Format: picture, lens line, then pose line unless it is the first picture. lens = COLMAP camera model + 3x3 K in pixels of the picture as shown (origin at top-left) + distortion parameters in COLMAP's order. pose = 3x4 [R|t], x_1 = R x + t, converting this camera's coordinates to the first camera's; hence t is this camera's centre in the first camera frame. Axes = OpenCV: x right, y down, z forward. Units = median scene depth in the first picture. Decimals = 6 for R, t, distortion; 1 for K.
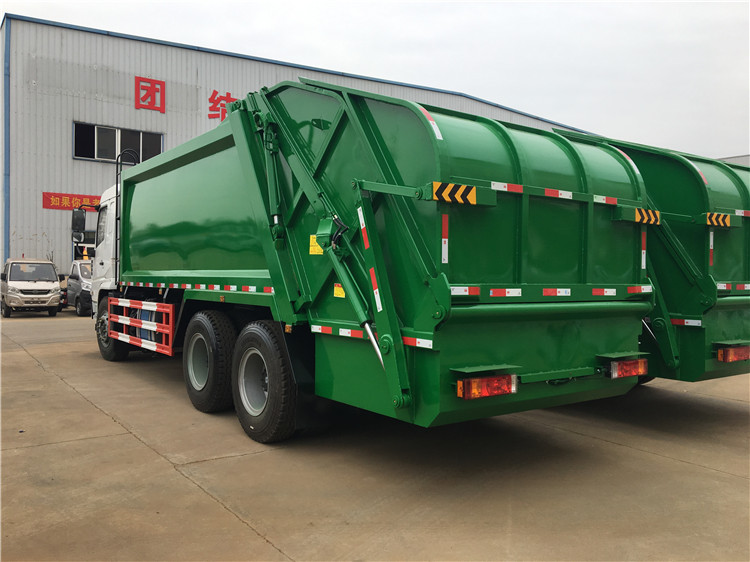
lens RADIAL K [[654.4, 0, 384.1], [0, 654.4, 294.6], [0, 0, 1]] dist [0.049760, -0.010587]
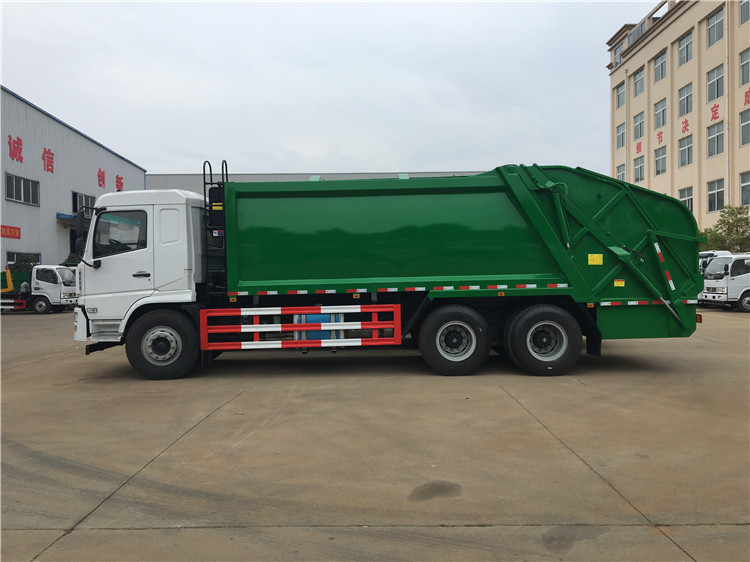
lens RADIAL K [[636.4, 0, 375.0], [0, 636.4, 281.0], [0, 0, 1]] dist [0.046662, -0.005714]
pose [[0.574709, -0.034614, 0.817626, -1.935976], [0.049360, 0.998752, 0.007587, -0.058885], [-0.816868, 0.035998, 0.575700, 0.461112]]
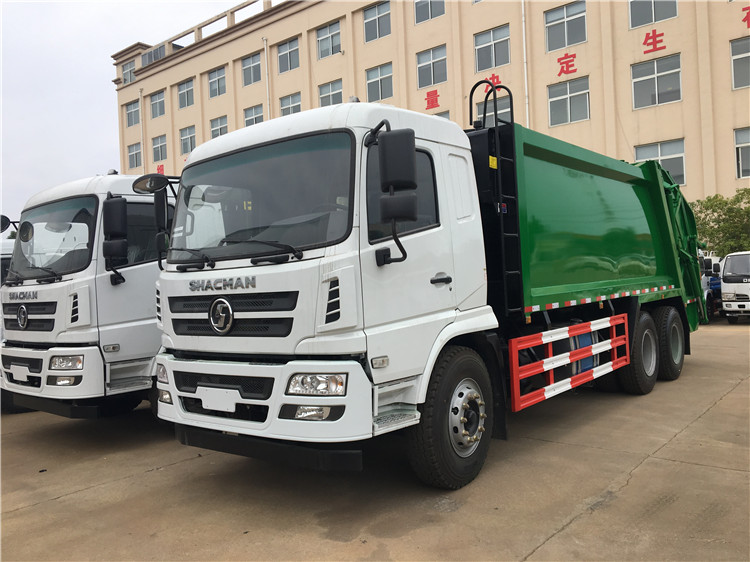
lens RADIAL K [[636.4, 0, 375.0], [0, 636.4, 281.0], [0, 0, 1]] dist [0.046662, -0.005714]
pose [[-0.253041, -0.001082, 0.967455, -1.678483], [0.072134, 0.997195, 0.019982, -0.116746], [-0.964763, 0.074842, -0.252253, 2.322657]]
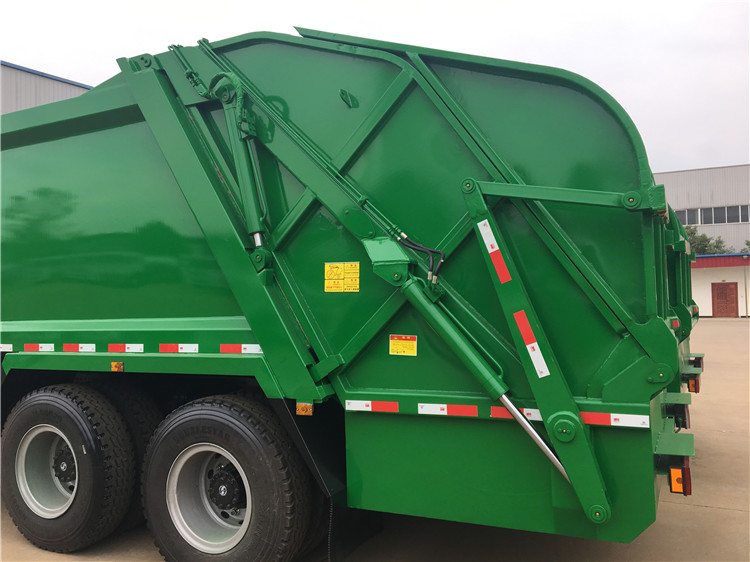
lens RADIAL K [[654.4, 0, 384.1], [0, 654.4, 294.6], [0, 0, 1]] dist [0.049760, -0.010587]
pose [[0.886969, -0.014746, 0.461594, -0.368821], [0.040489, 0.998124, -0.045916, -0.026602], [-0.460051, 0.059415, 0.885902, 0.389761]]
